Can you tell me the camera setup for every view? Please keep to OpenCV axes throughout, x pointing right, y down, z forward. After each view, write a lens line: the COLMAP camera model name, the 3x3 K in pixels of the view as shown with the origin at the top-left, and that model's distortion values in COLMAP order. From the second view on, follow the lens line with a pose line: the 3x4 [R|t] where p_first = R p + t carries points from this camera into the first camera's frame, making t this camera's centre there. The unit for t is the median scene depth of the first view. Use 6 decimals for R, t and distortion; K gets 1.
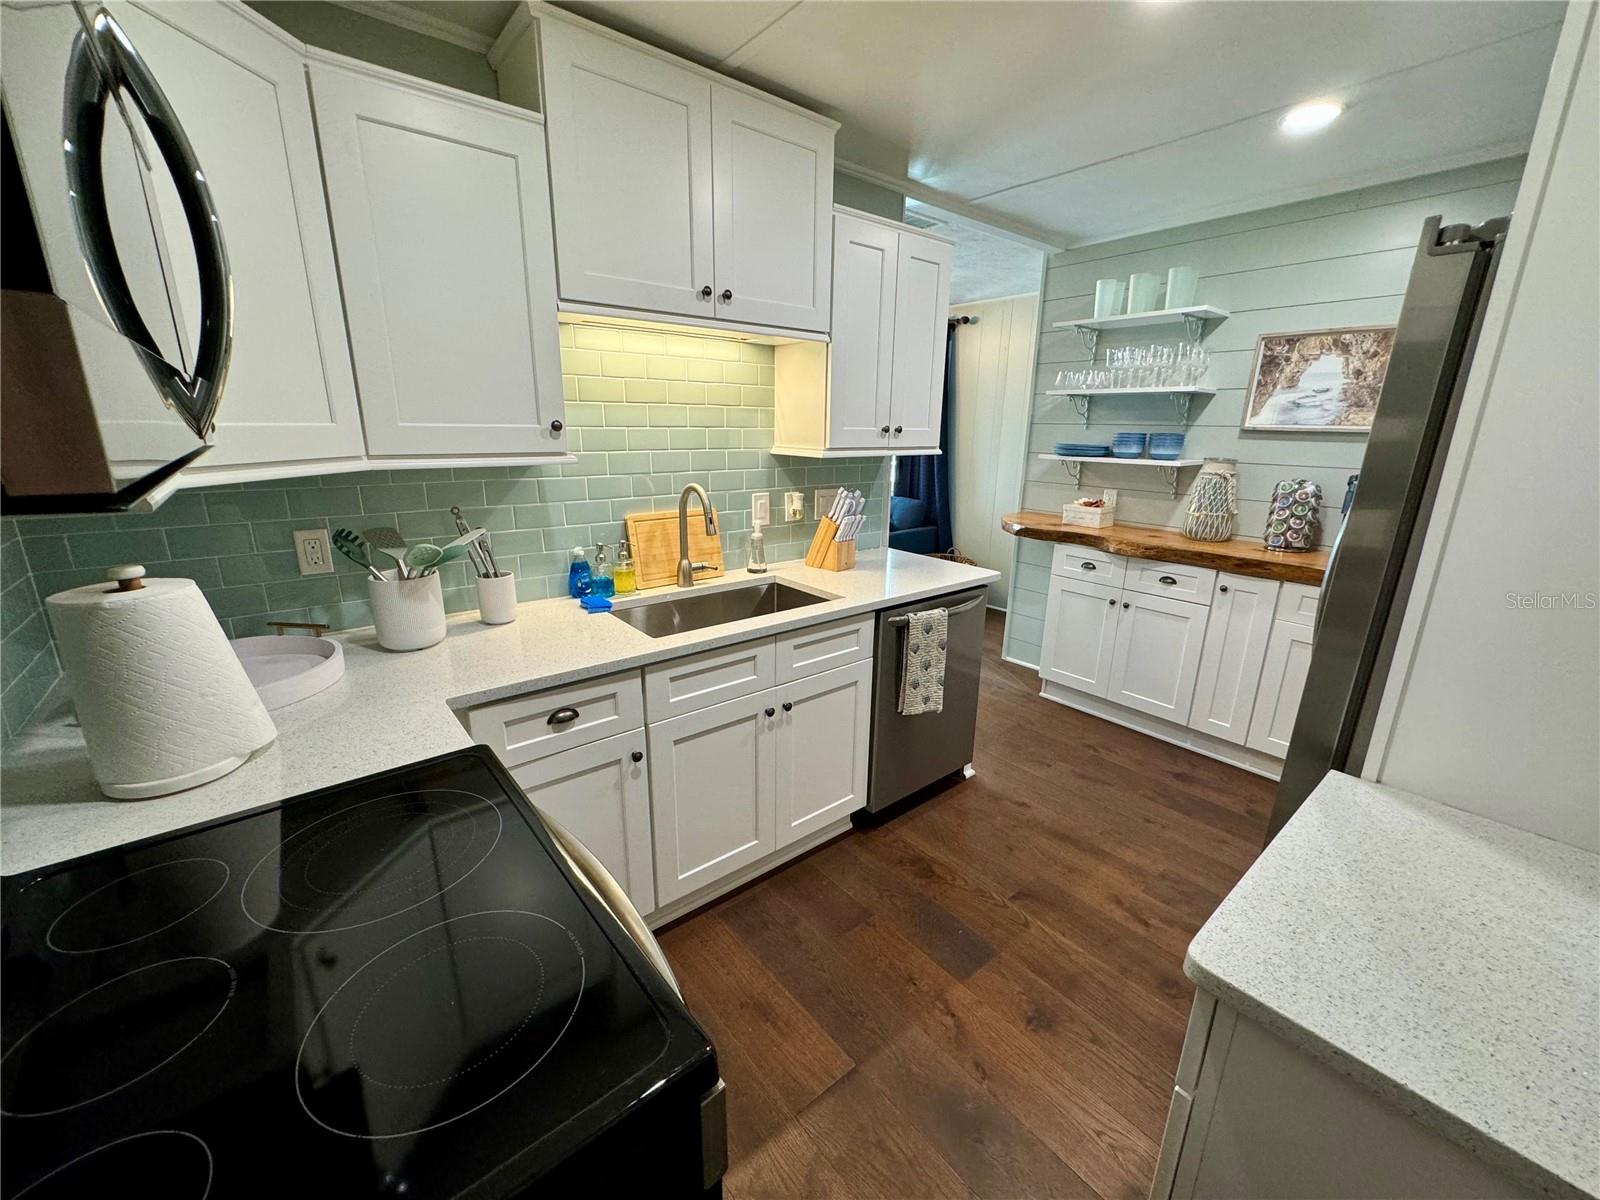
lens RADIAL K [[639.9, 0, 798.3], [0, 639.9, 602.3], [0, 0, 1]] dist [-0.004672, -0.000438]
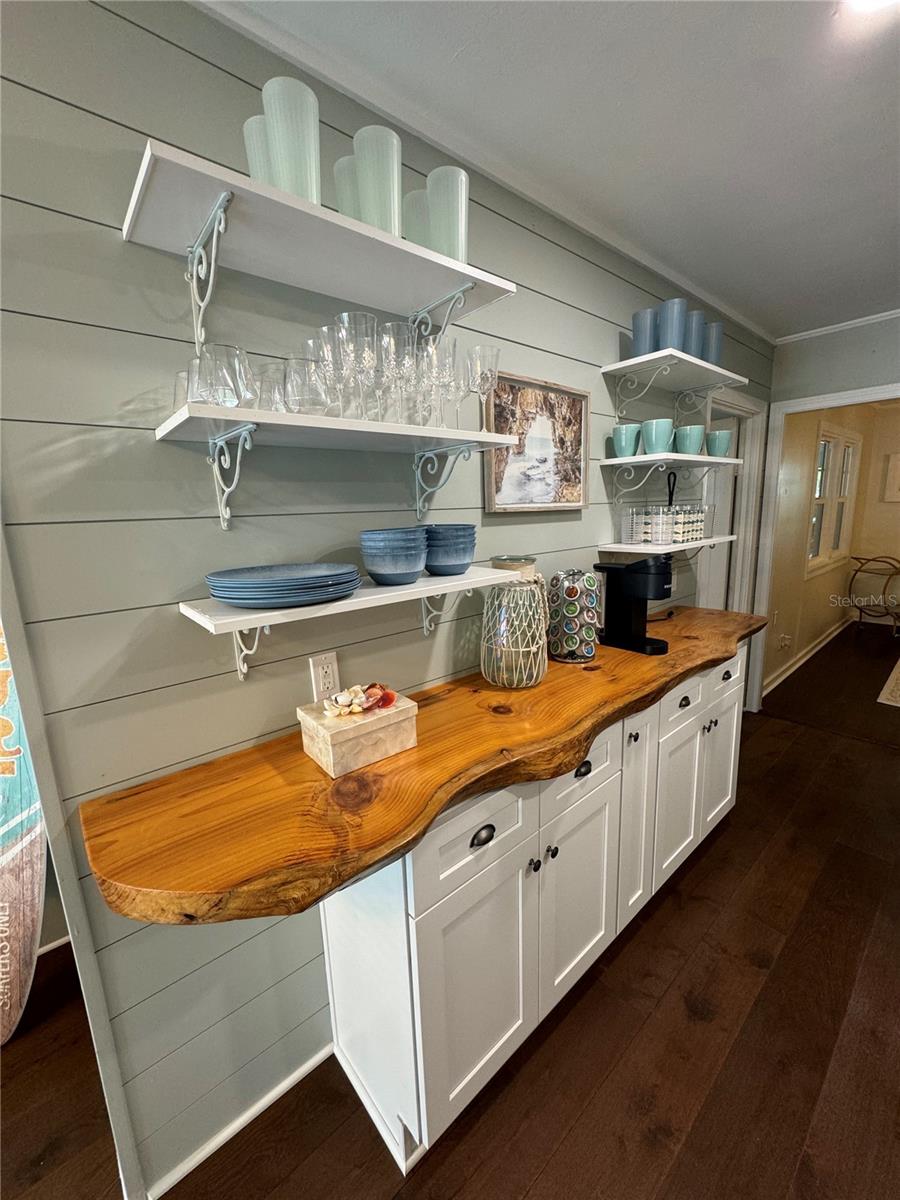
lens RADIAL K [[479.9, 0, 449.5], [0, 479.9, 600.8], [0, 0, 1]] dist [-0.004672, -0.000438]
pose [[-0.029569, -0.203427, 0.978644, 0.201912], [0.299860, 0.932172, 0.202827, -0.318939], [-0.953525, 0.299454, 0.033436, 1.121399]]
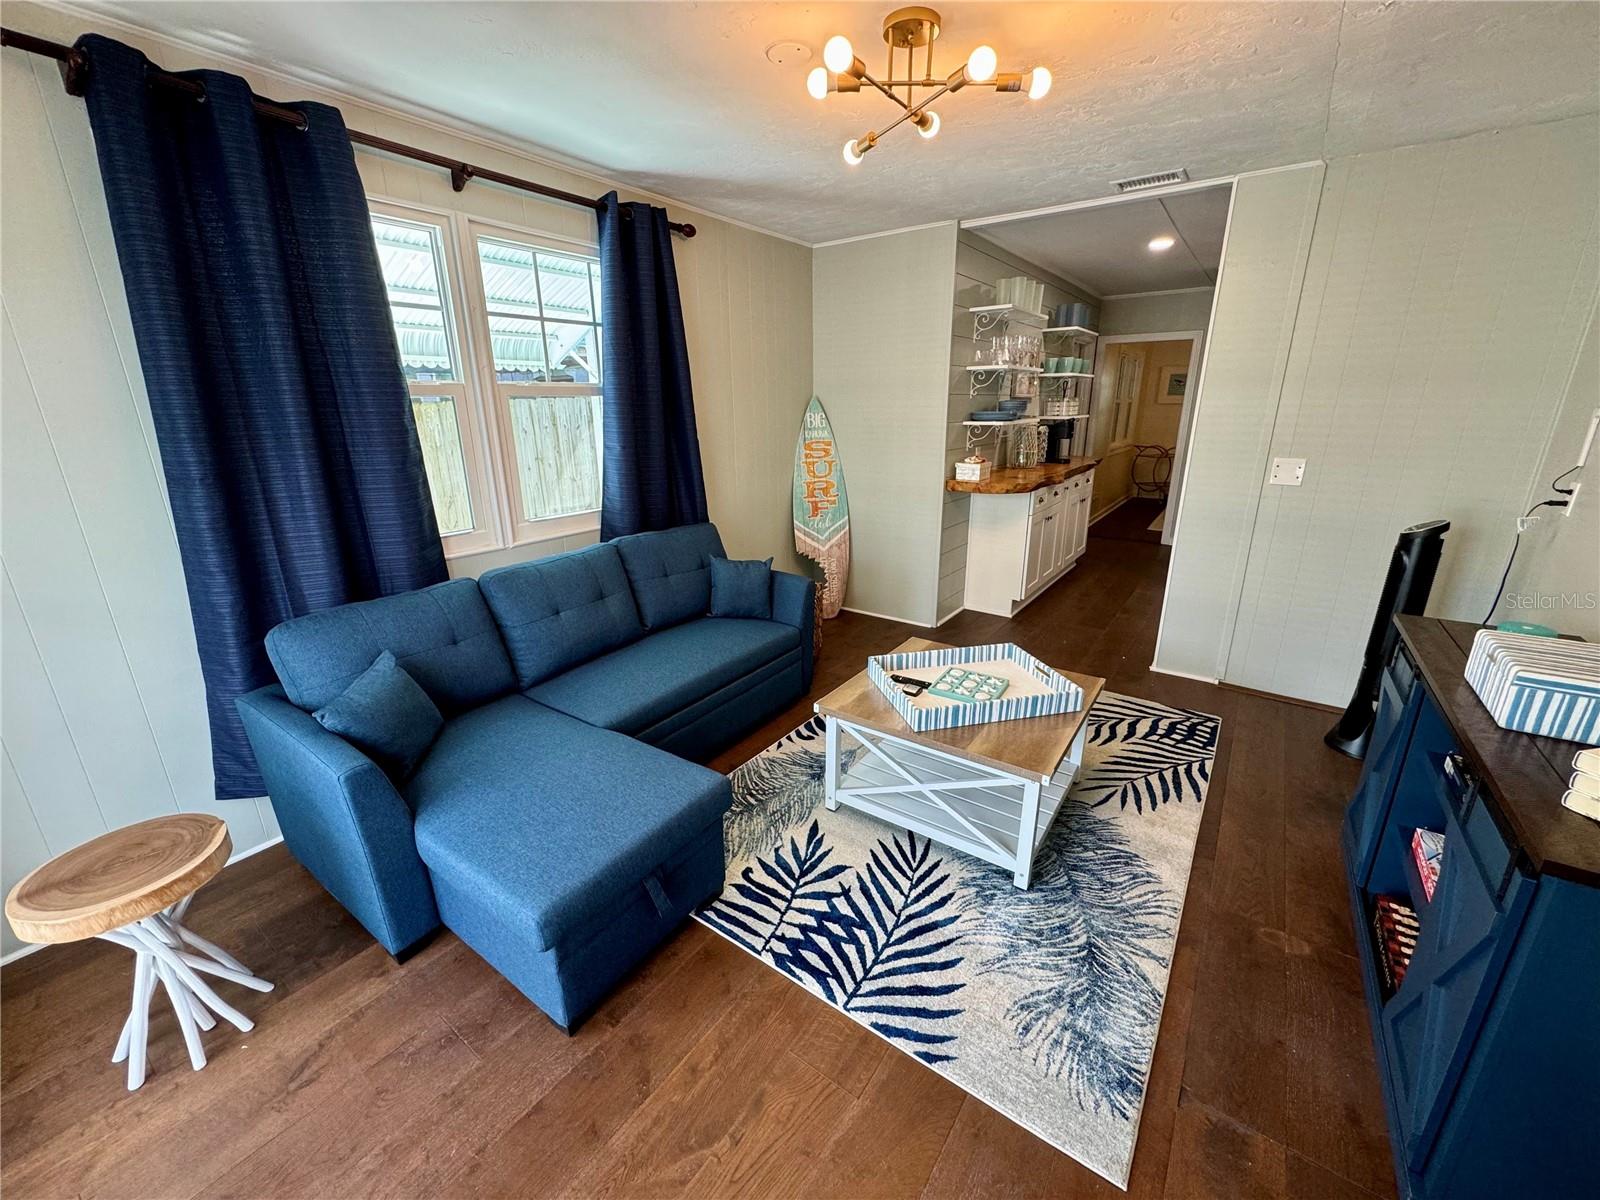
lens RADIAL K [[639.9, 0, 802.8], [0, 639.9, 599.3], [0, 0, 1]] dist [-0.004672, -0.000438]
pose [[-0.258261, -0.293124, 0.920532, -0.841976], [0.265647, 0.894579, 0.359388, -0.567503], [-0.928834, 0.337353, -0.153168, 2.031173]]
